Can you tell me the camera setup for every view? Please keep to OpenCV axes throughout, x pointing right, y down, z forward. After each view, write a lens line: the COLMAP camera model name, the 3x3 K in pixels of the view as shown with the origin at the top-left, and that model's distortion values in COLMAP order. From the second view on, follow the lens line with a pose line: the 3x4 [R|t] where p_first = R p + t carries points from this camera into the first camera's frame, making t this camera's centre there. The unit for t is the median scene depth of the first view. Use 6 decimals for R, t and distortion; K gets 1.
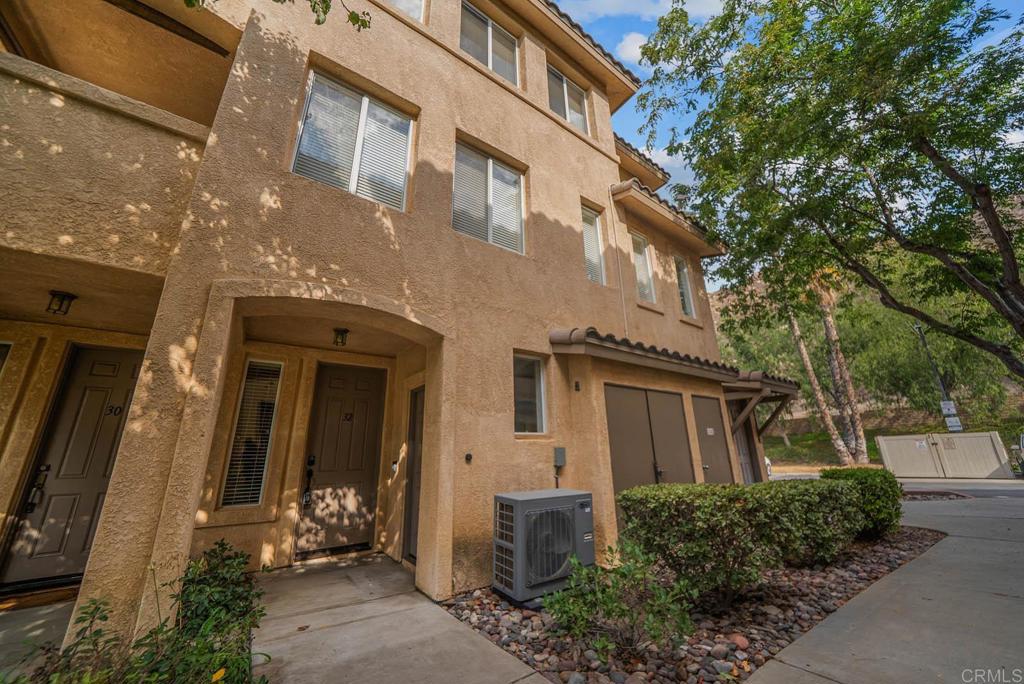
lens RADIAL K [[356.5, 0, 509.1], [0, 356.5, 349.4], [0, 0, 1]] dist [-0.001504, 0.000540]
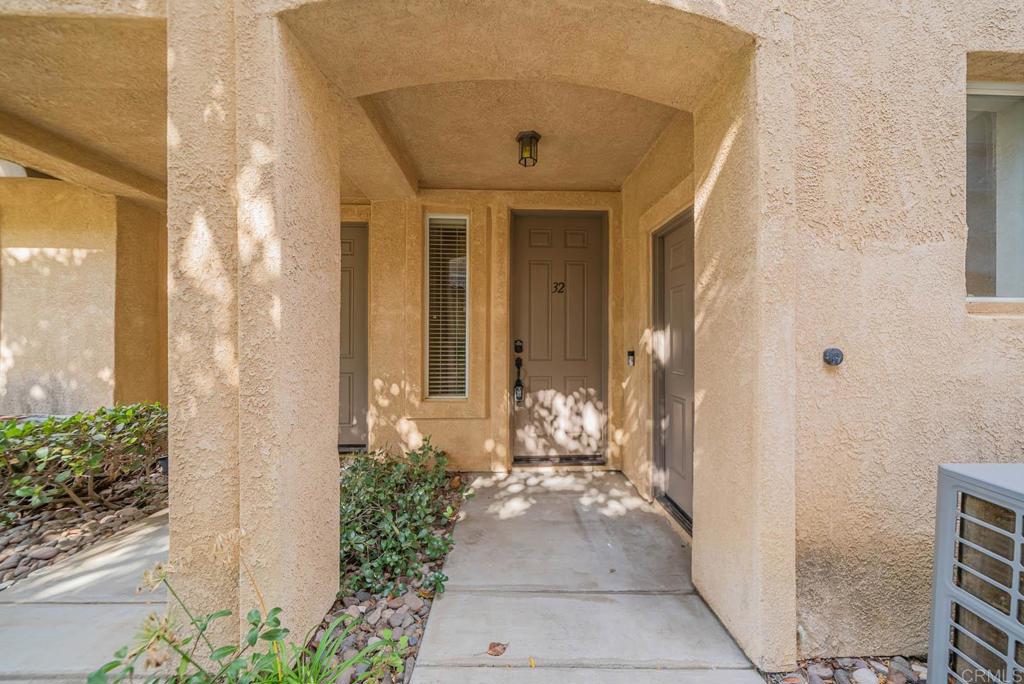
lens RADIAL K [[356.5, 0, 514.0], [0, 356.5, 341.4], [0, 0, 1]] dist [-0.001504, 0.000540]
pose [[0.833934, 0.026436, -0.551231, -0.179927], [0.138180, 0.957032, 0.254944, 0.131226], [0.534285, -0.288776, 0.794448, 0.482151]]
